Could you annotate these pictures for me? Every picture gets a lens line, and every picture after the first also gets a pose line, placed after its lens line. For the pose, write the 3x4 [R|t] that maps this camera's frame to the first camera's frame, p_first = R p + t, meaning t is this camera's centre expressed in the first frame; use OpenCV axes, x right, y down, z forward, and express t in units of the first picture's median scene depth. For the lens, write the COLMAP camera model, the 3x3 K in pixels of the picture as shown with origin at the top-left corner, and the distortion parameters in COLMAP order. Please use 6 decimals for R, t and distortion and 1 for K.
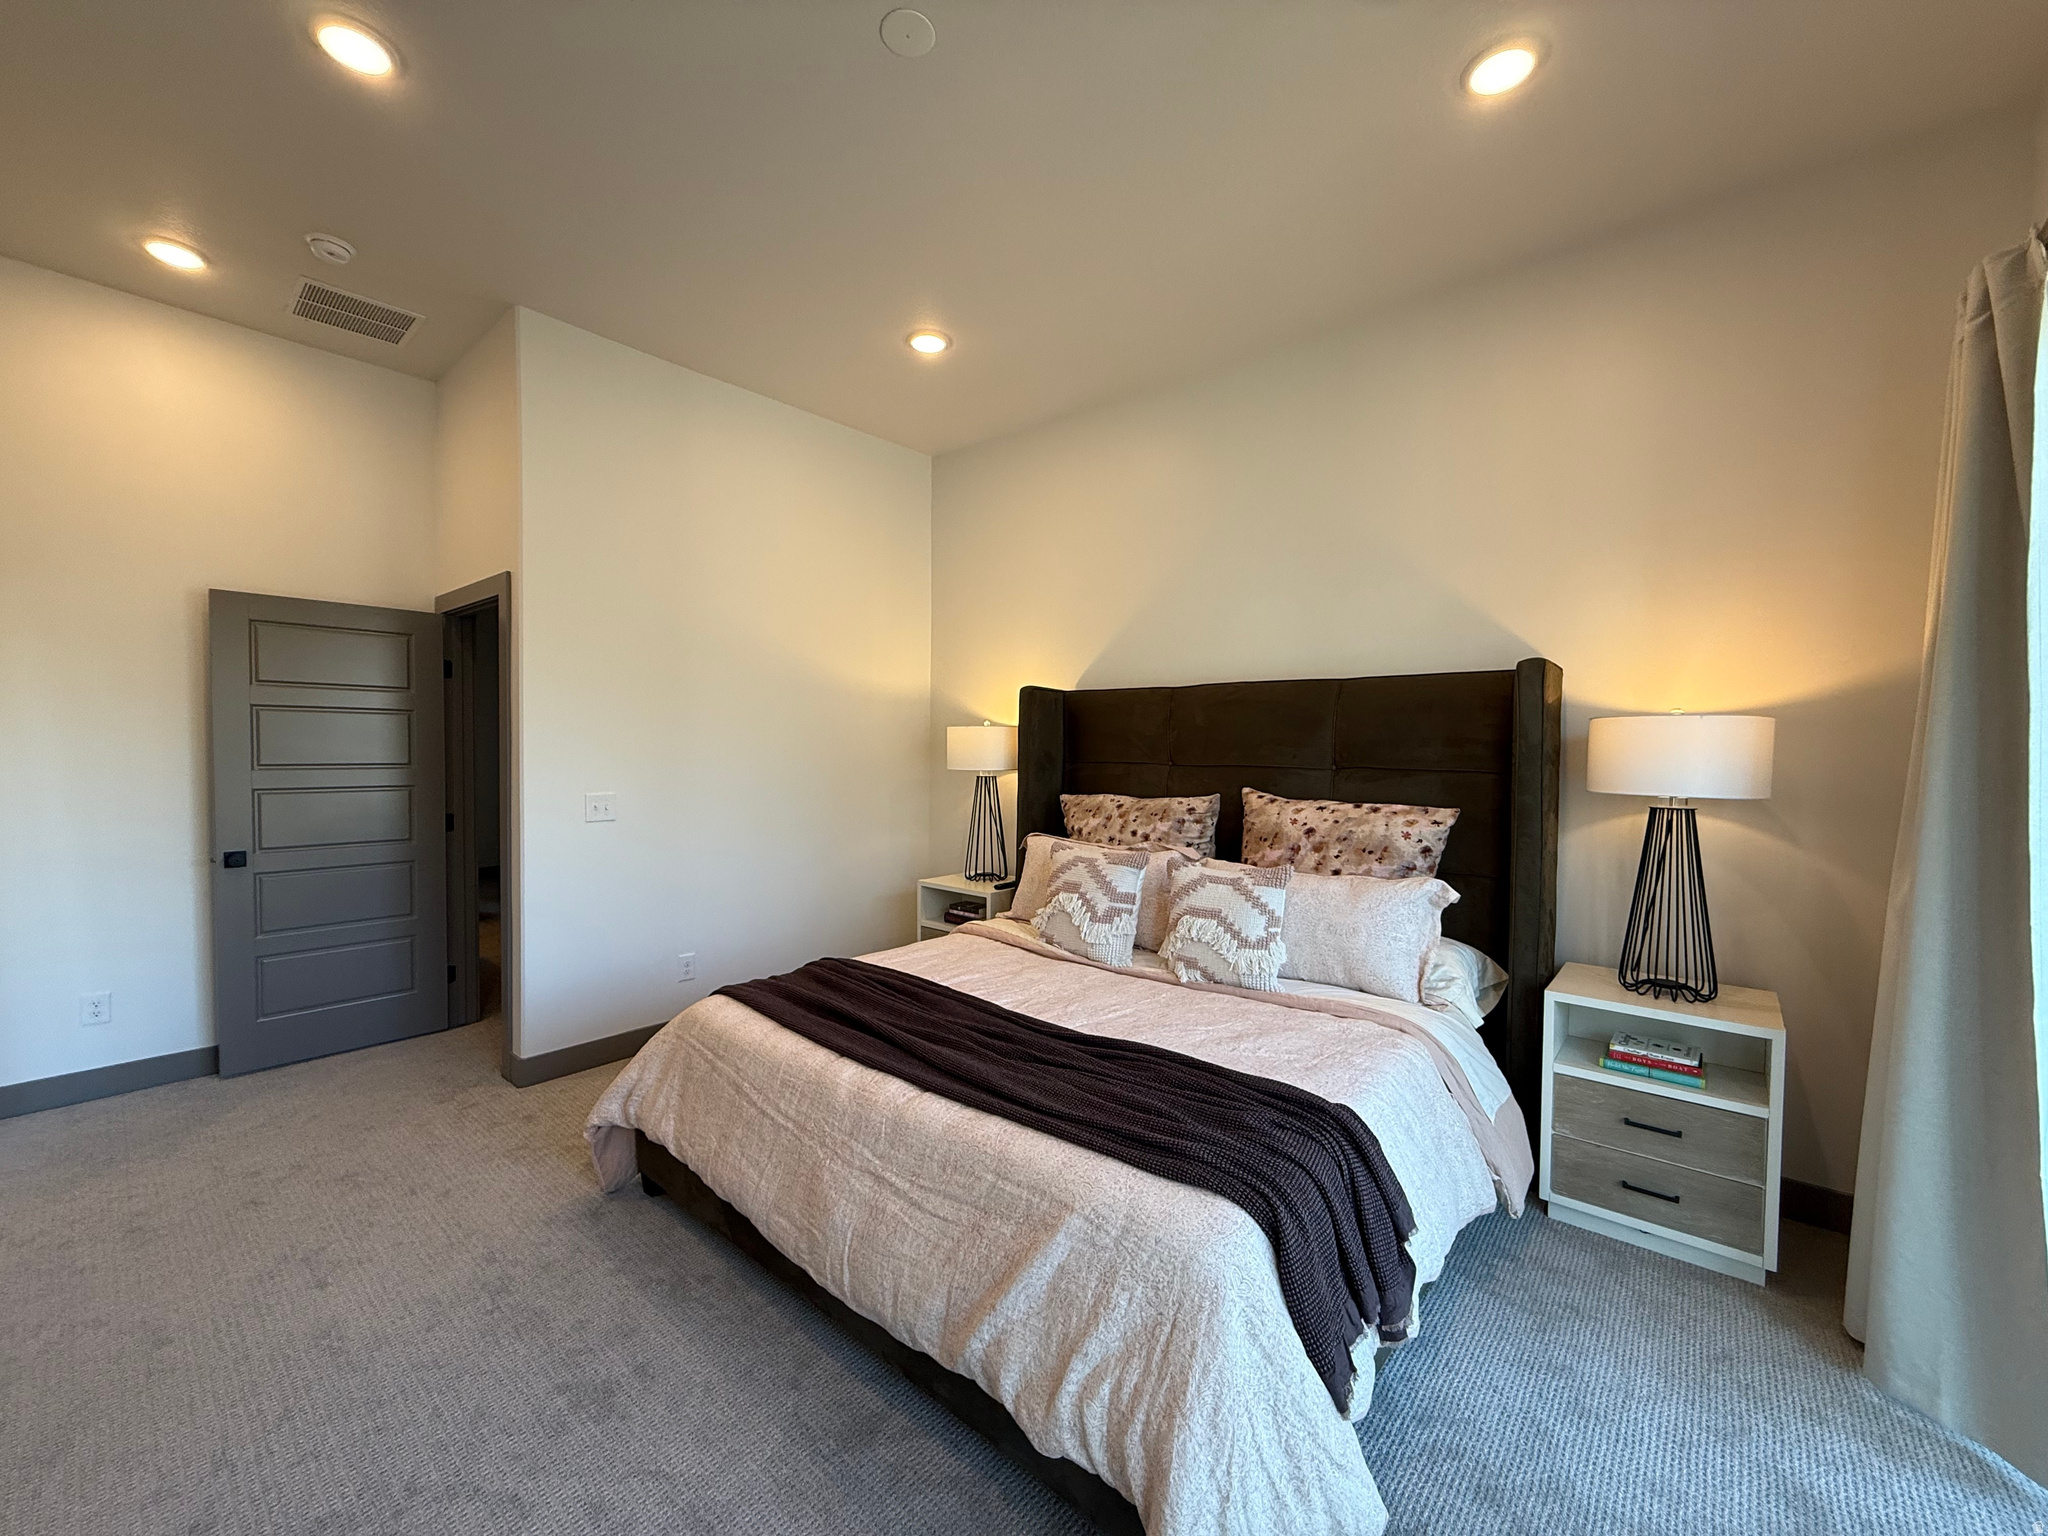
lens RADIAL K [[813.4, 0, 1017.1], [0, 813.4, 770.0], [0, 0, 1]] dist [0.000658, 0.000008]
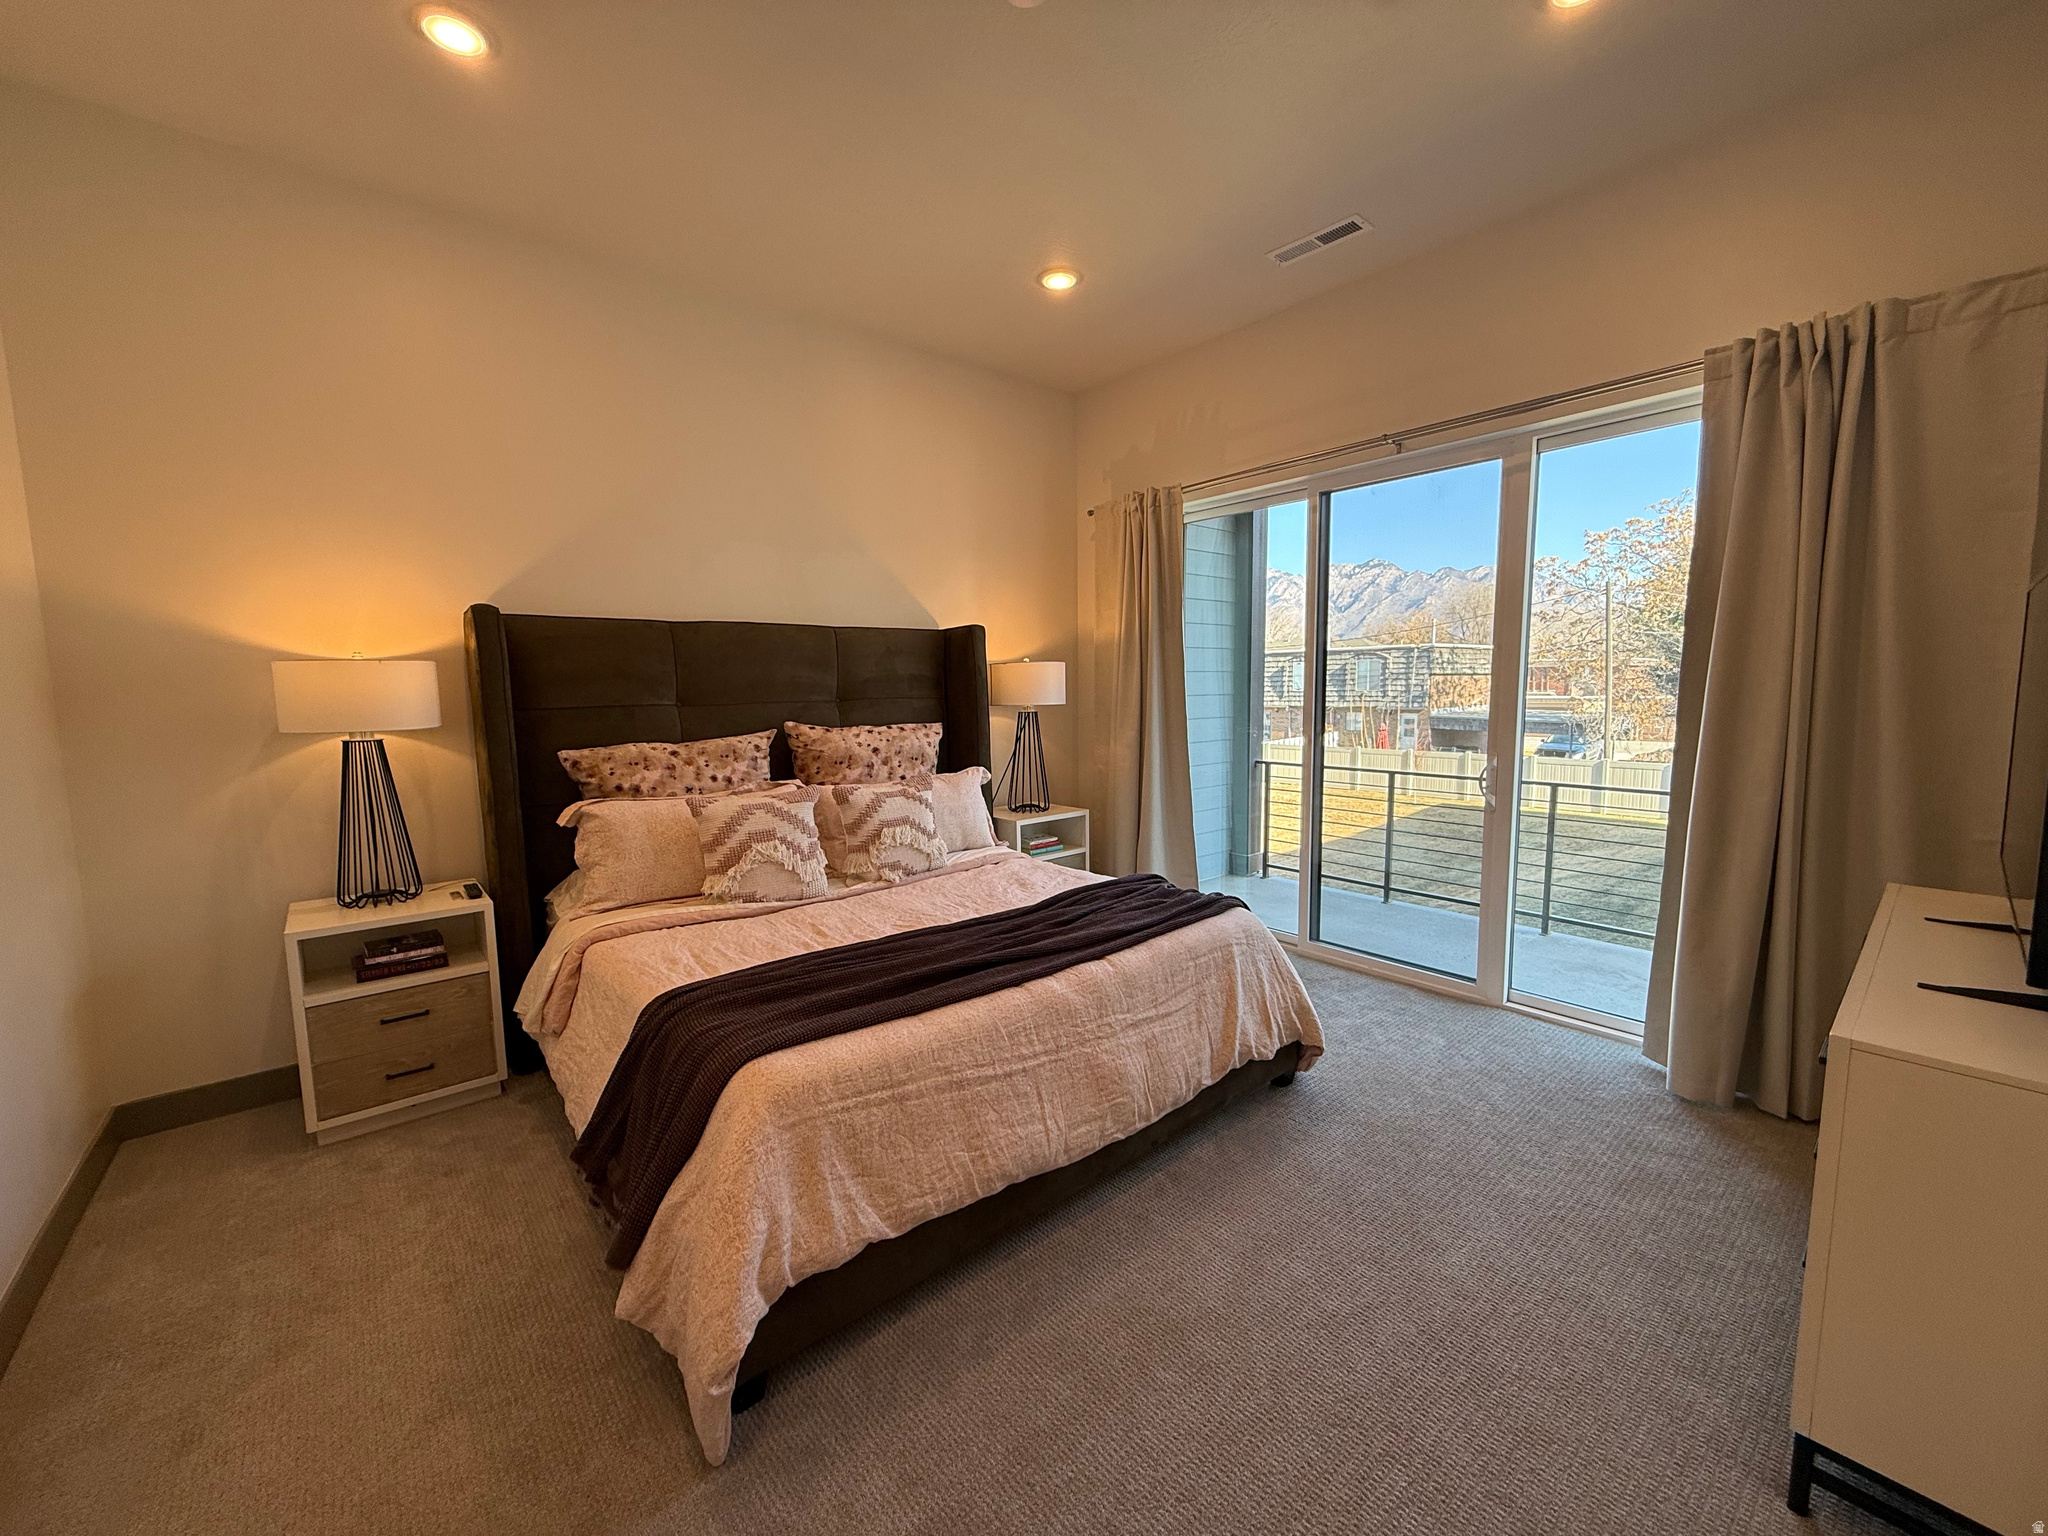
lens RADIAL K [[813.4, 0, 1017.1], [0, 813.4, 770.0], [0, 0, 1]] dist [0.000658, 0.000008]
pose [[0.154810, -0.116673, 0.981031, -1.006486], [0.046150, 0.992772, 0.110787, -0.027749], [-0.986866, 0.028124, 0.159075, 0.701167]]
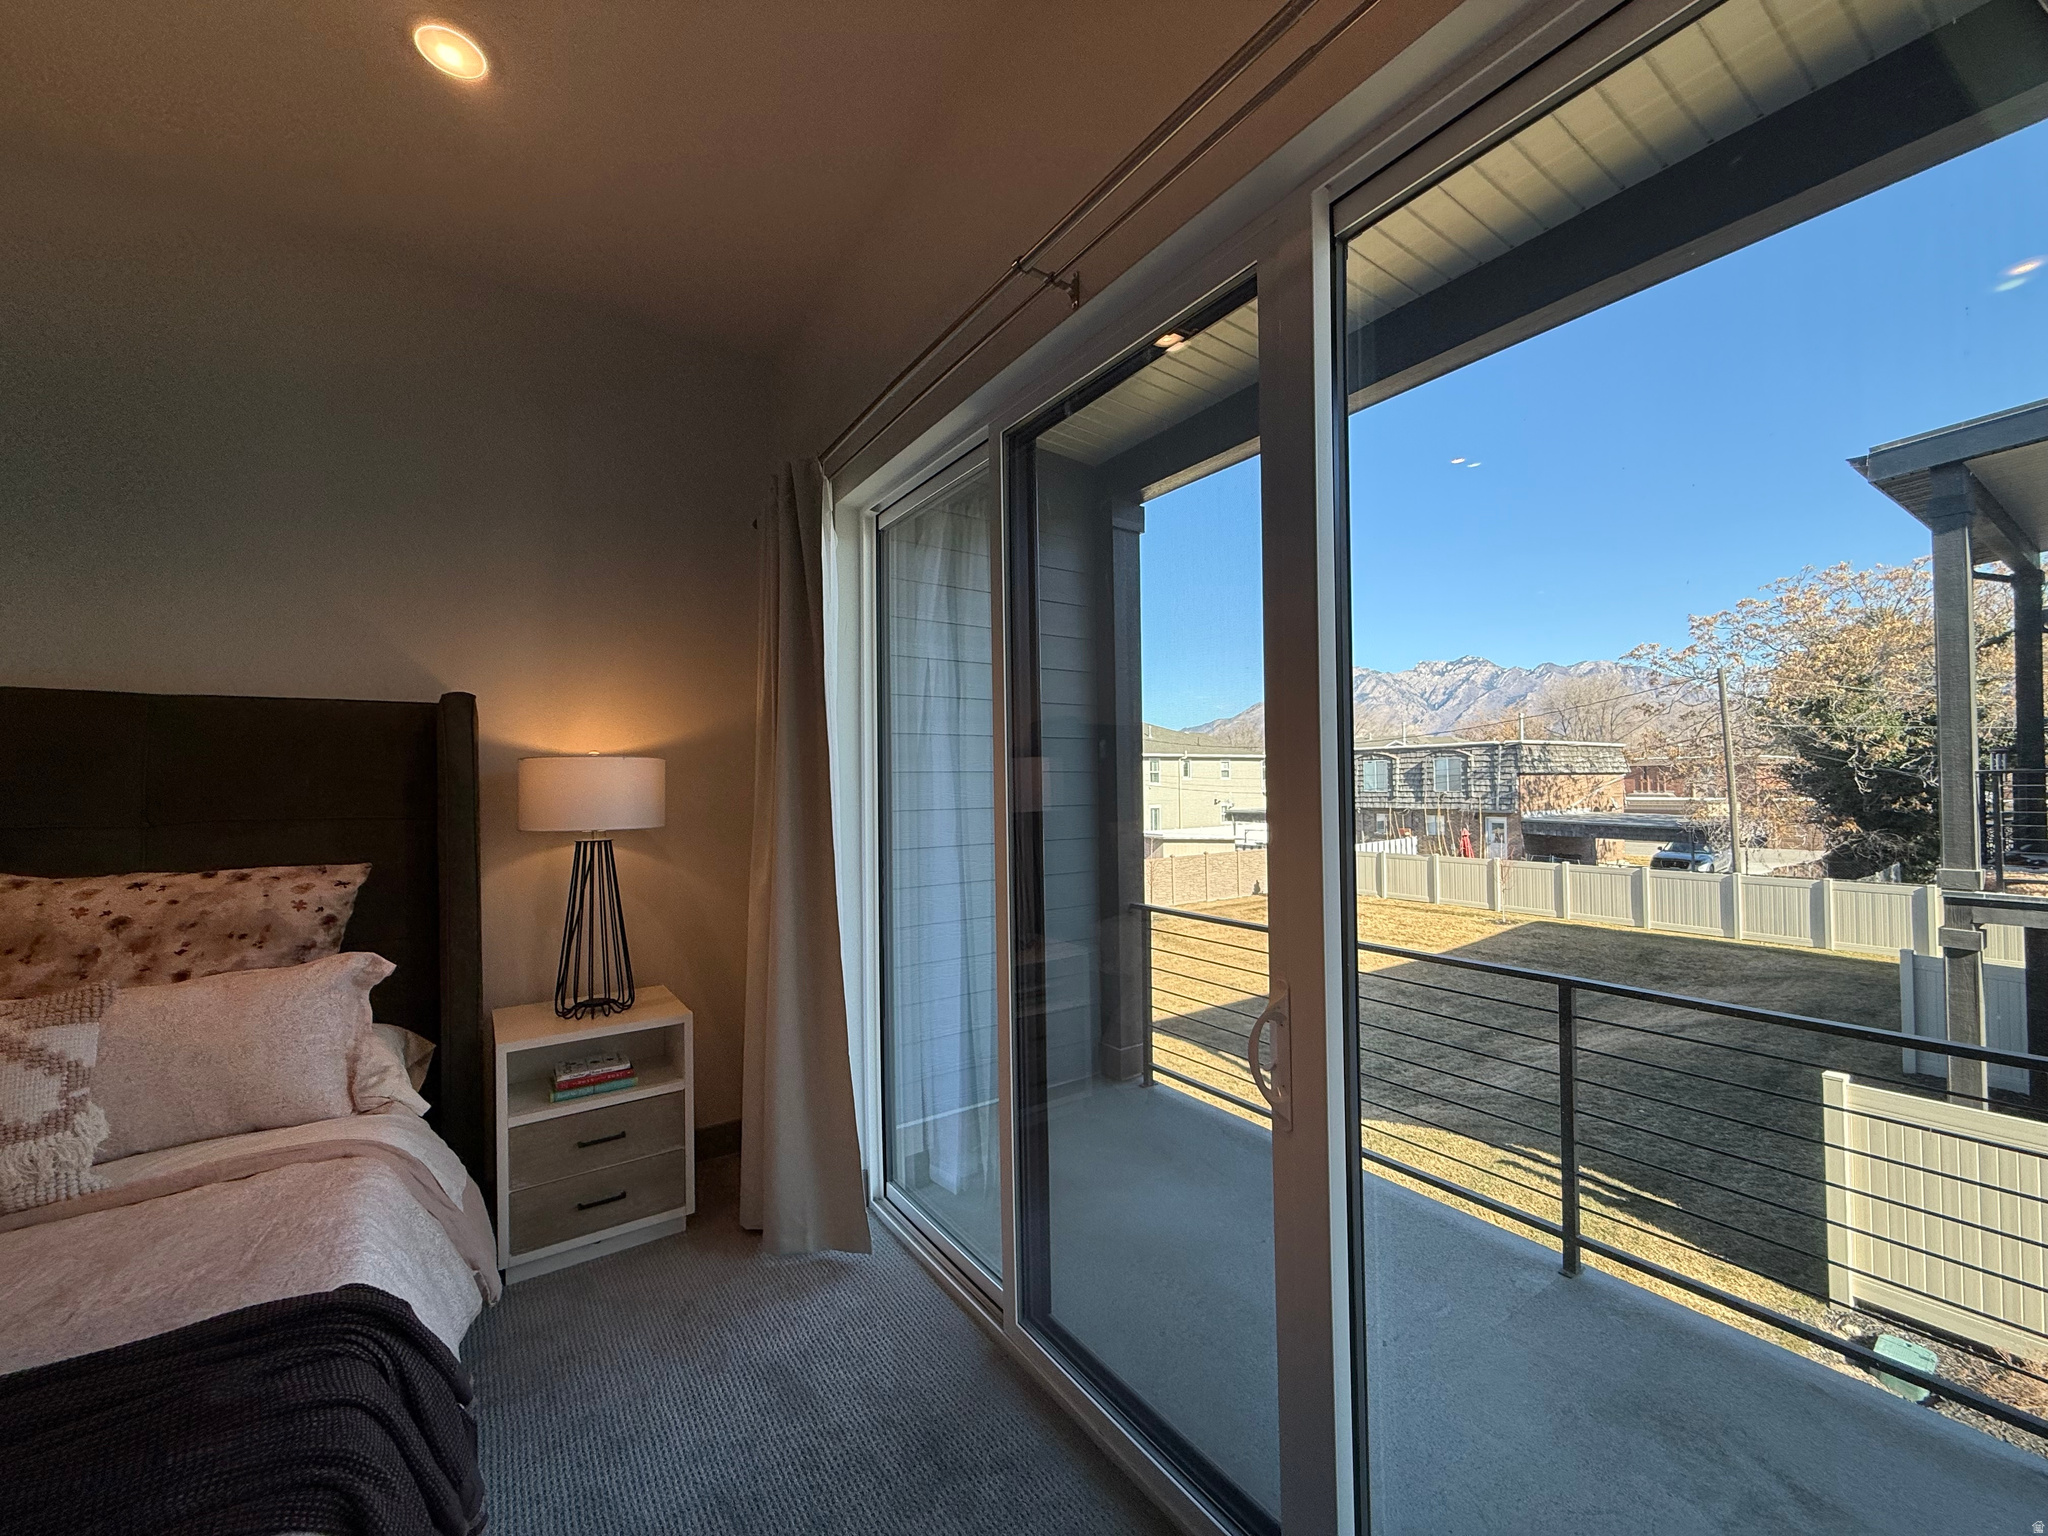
lens RADIAL K [[813.4, 0, 1017.1], [0, 813.4, 770.0], [0, 0, 1]] dist [0.000658, 0.000008]
pose [[0.253216, 0.002633, 0.967406, -0.108010], [0.044992, 0.998882, -0.014496, -0.006635], [-0.966363, 0.047196, 0.252815, 0.158182]]
